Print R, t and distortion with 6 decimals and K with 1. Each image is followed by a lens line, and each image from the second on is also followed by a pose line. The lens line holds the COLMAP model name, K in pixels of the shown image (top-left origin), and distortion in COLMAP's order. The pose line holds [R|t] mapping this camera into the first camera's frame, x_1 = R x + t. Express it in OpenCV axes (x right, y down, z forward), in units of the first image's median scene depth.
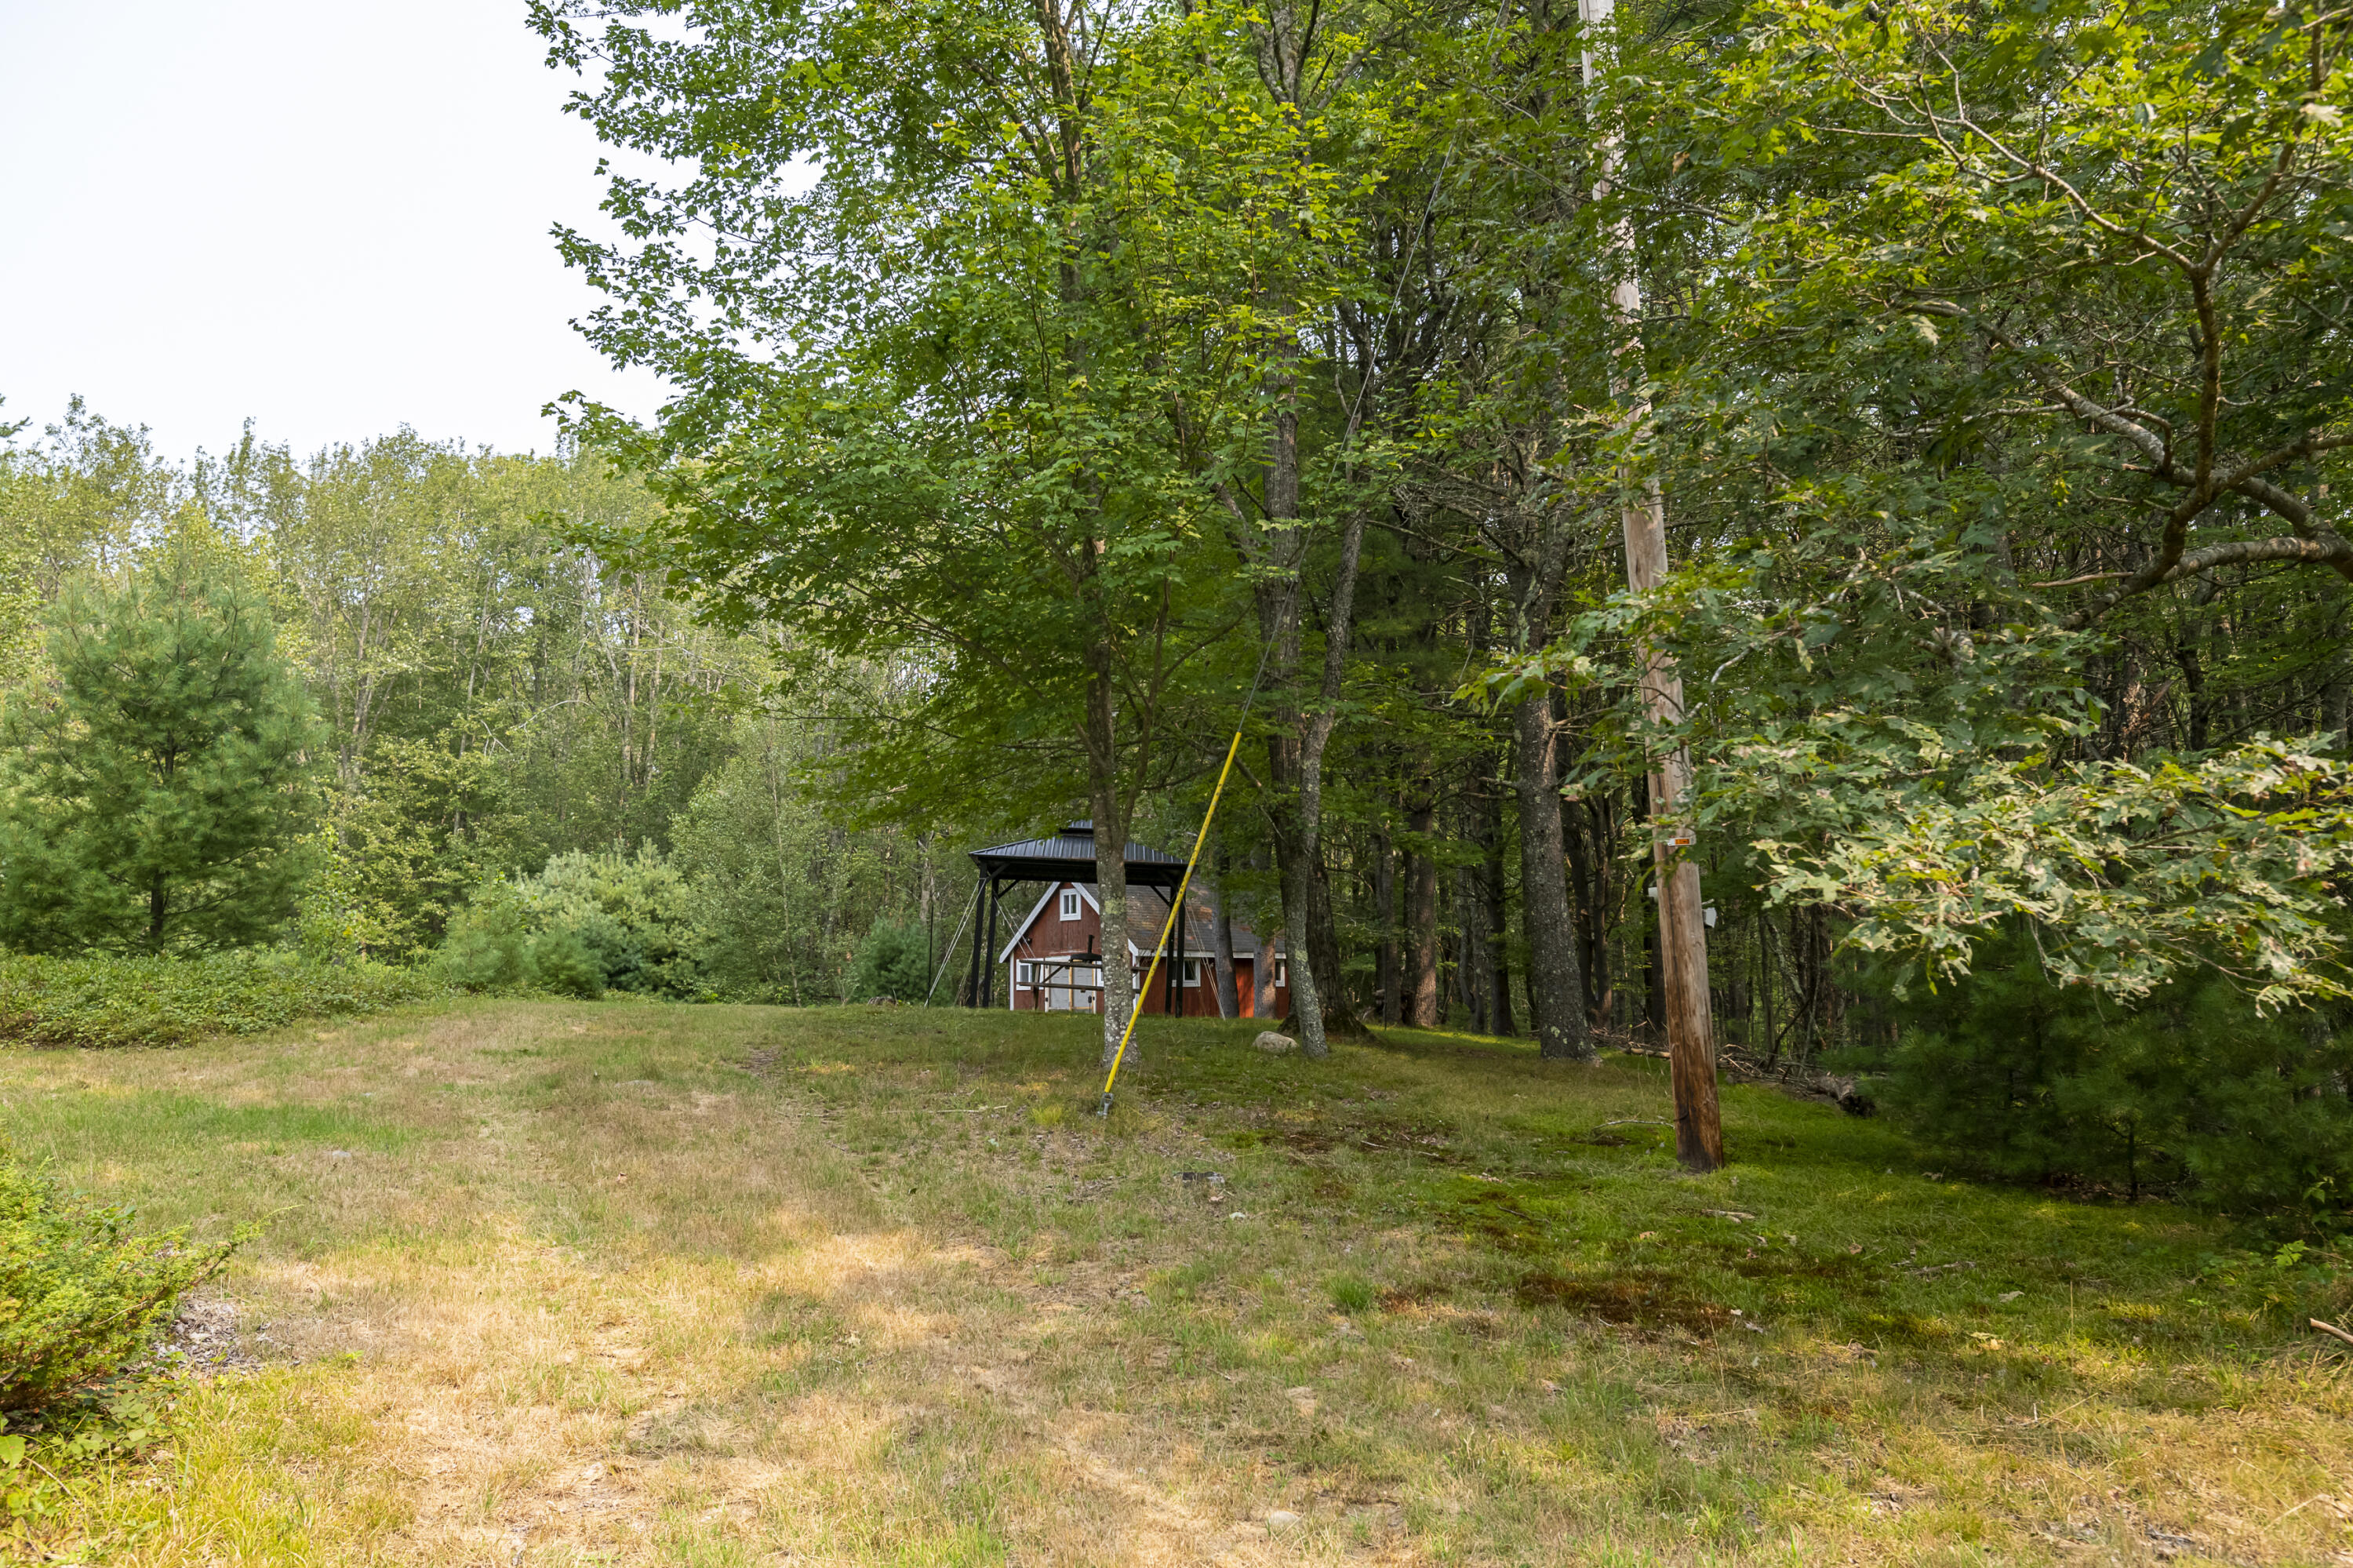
lens RADIAL K [[1641.2, 0, 1181.8], [0, 1641.2, 778.5], [0, 0, 1]] dist [0.034942, -0.000014]
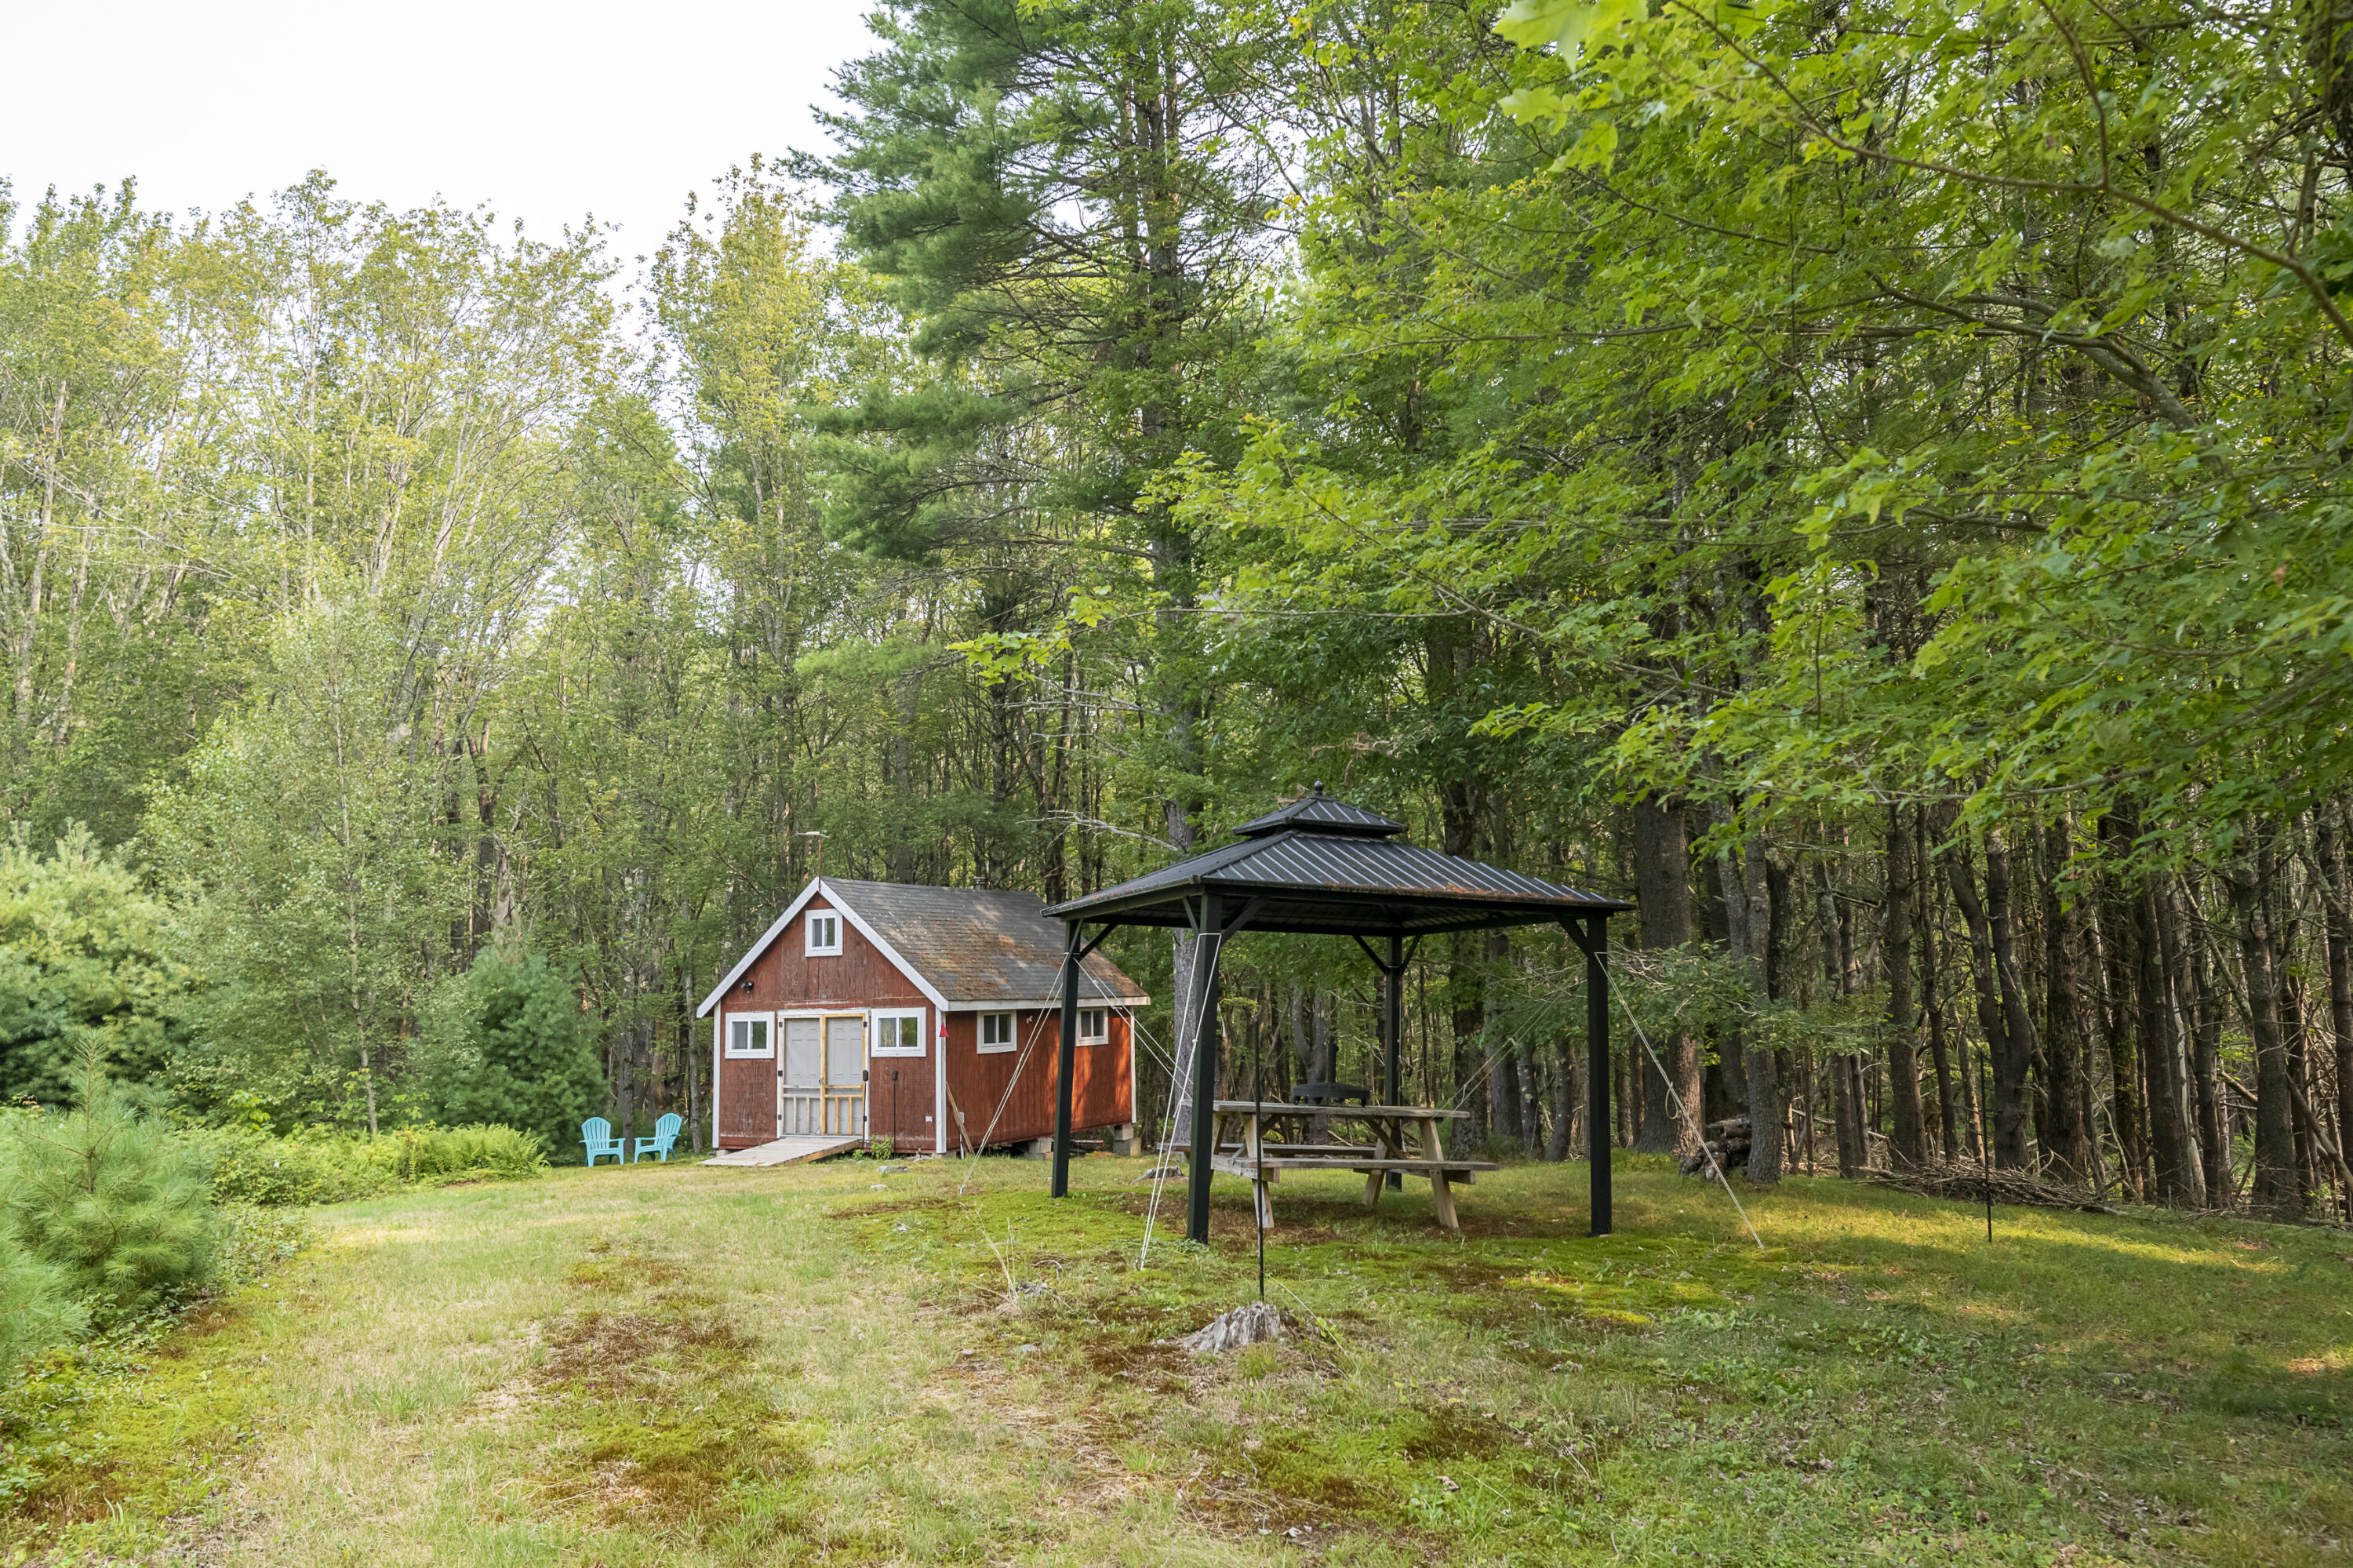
lens RADIAL K [[1641.2, 0, 1179.1], [0, 1641.2, 776.1], [0, 0, 1]] dist [0.034942, -0.000014]
pose [[0.951892, 0.029830, 0.304977, -0.125643], [-0.029670, 0.999546, -0.005159, 0.010470], [-0.304992, -0.004138, 0.952346, 0.283738]]
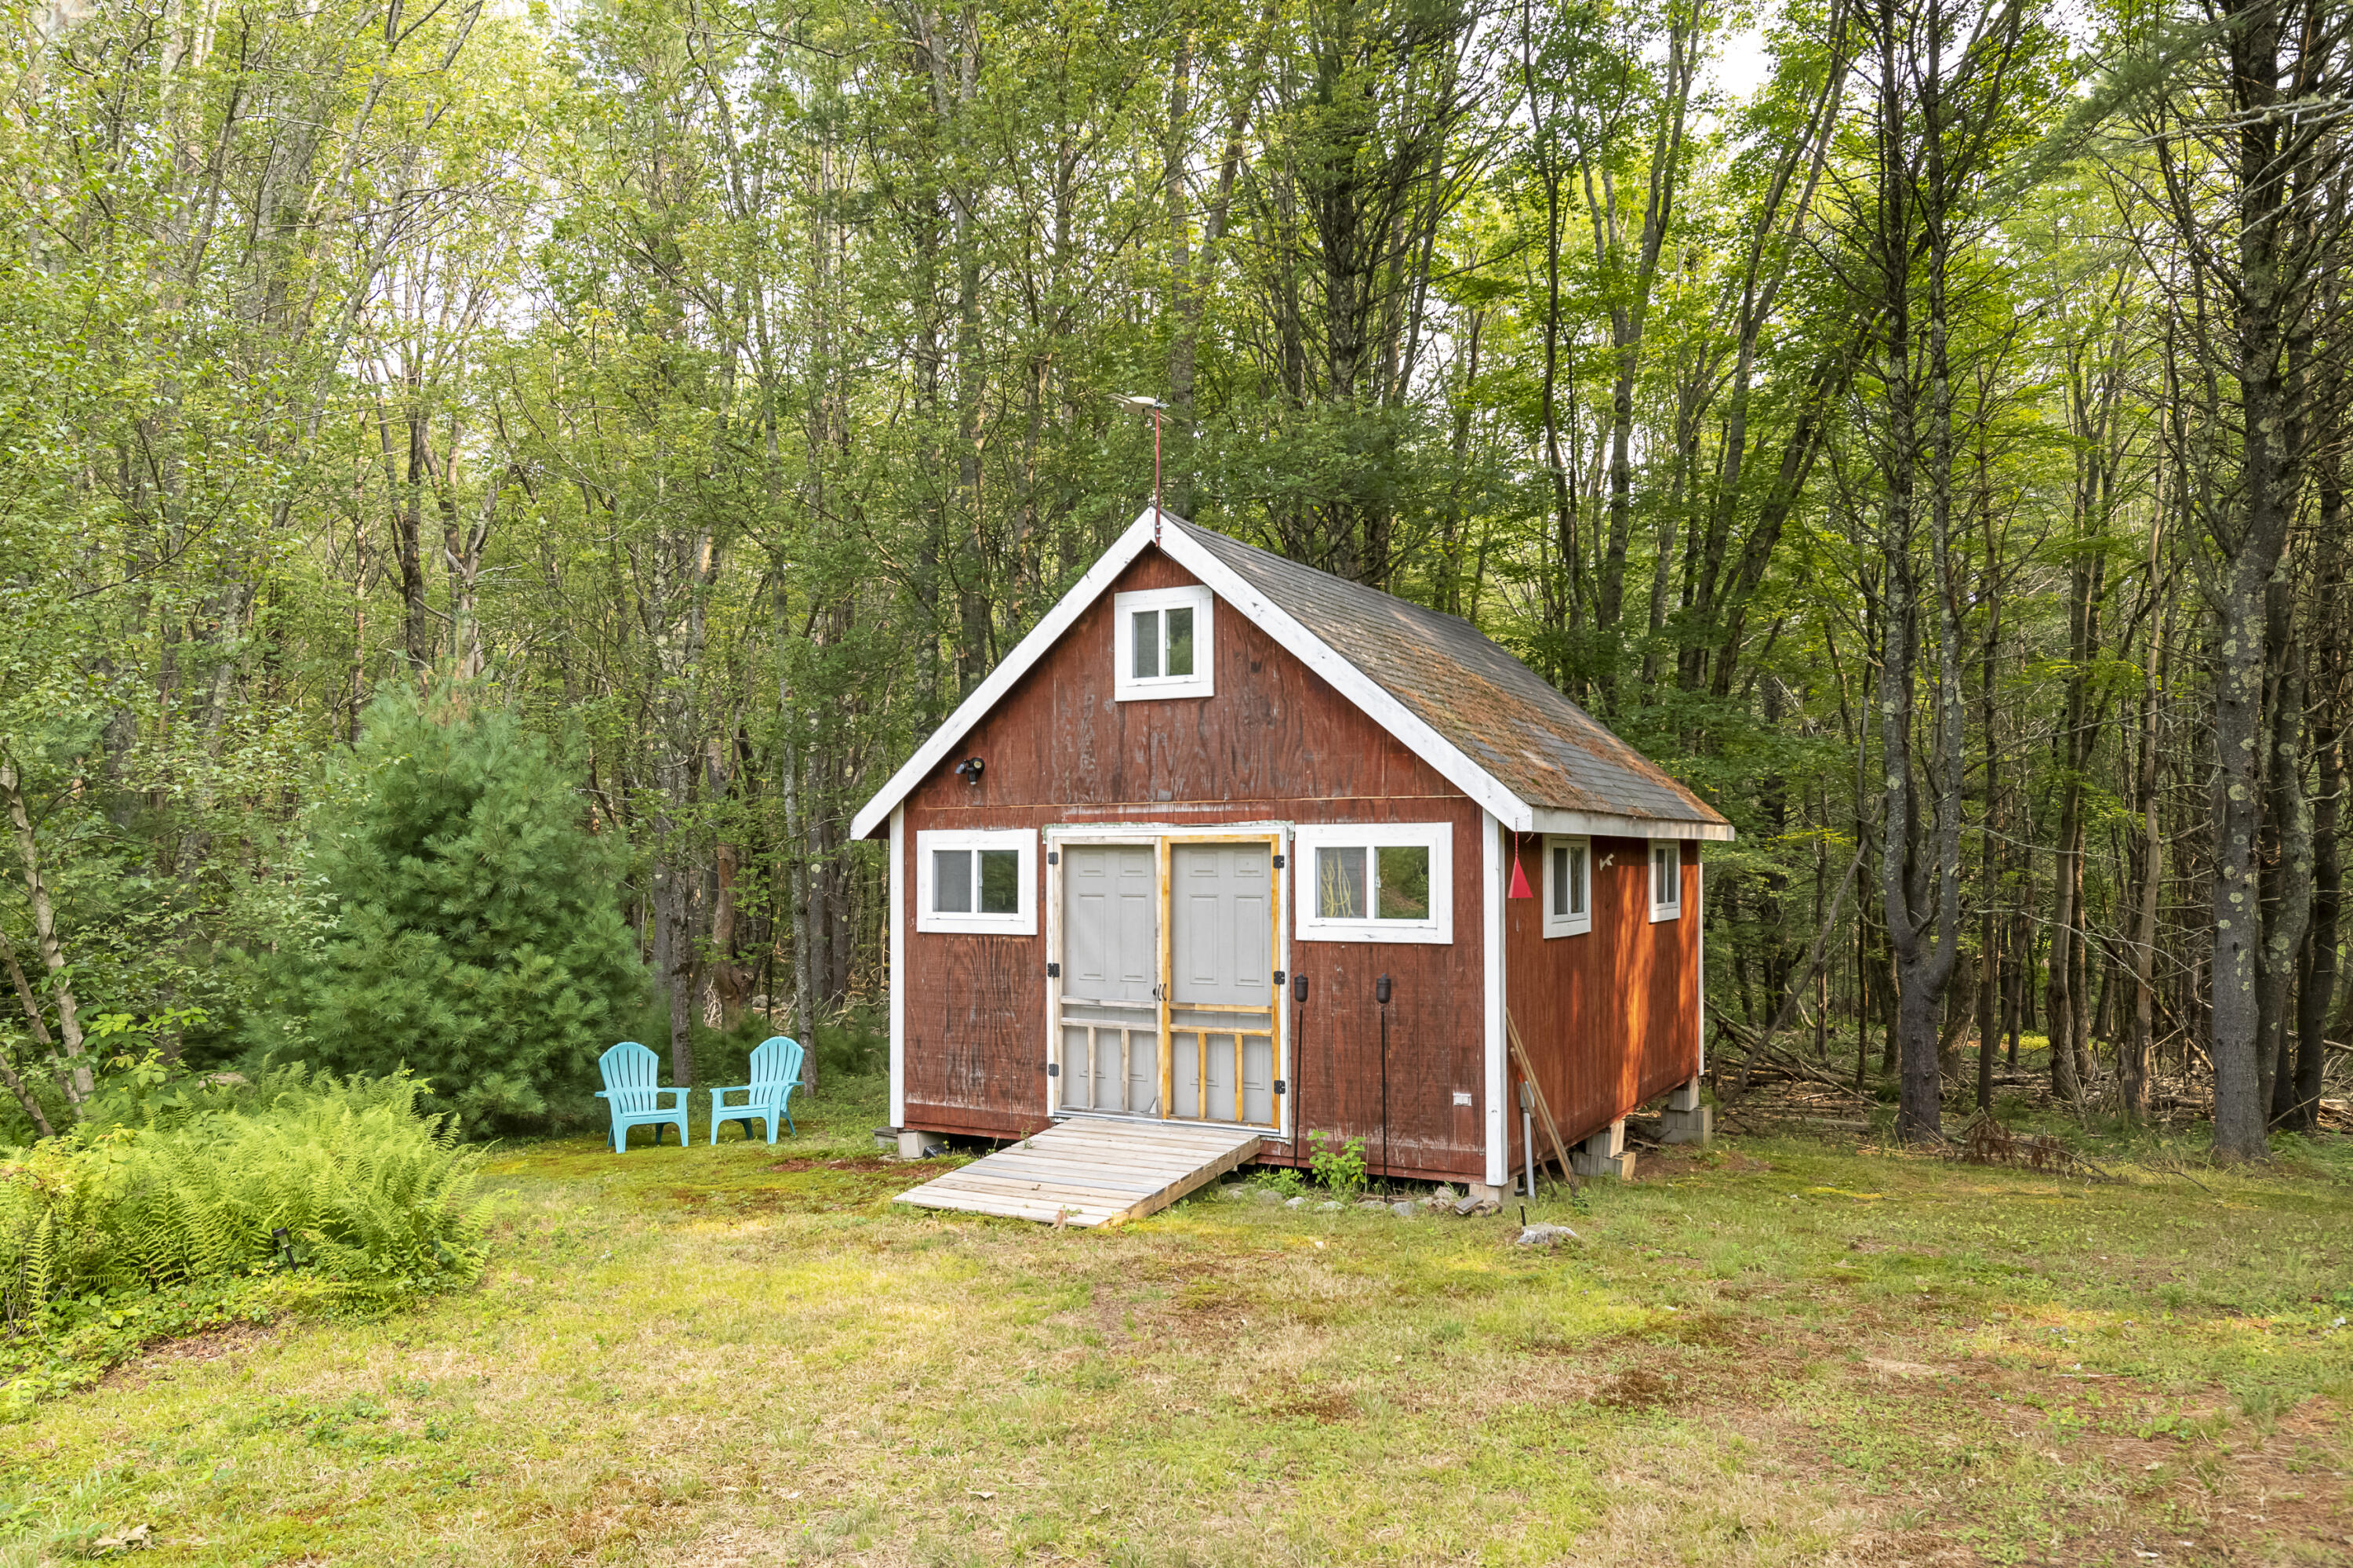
lens RADIAL K [[1641.2, 0, 1171.0], [0, 1641.2, 803.3], [0, 0, 1]] dist [0.034942, -0.000014]
pose [[0.954339, 0.018140, 0.298174, -0.138238], [-0.049068, 0.994116, 0.096569, 0.070286], [-0.294668, -0.106790, 0.949614, 0.665692]]
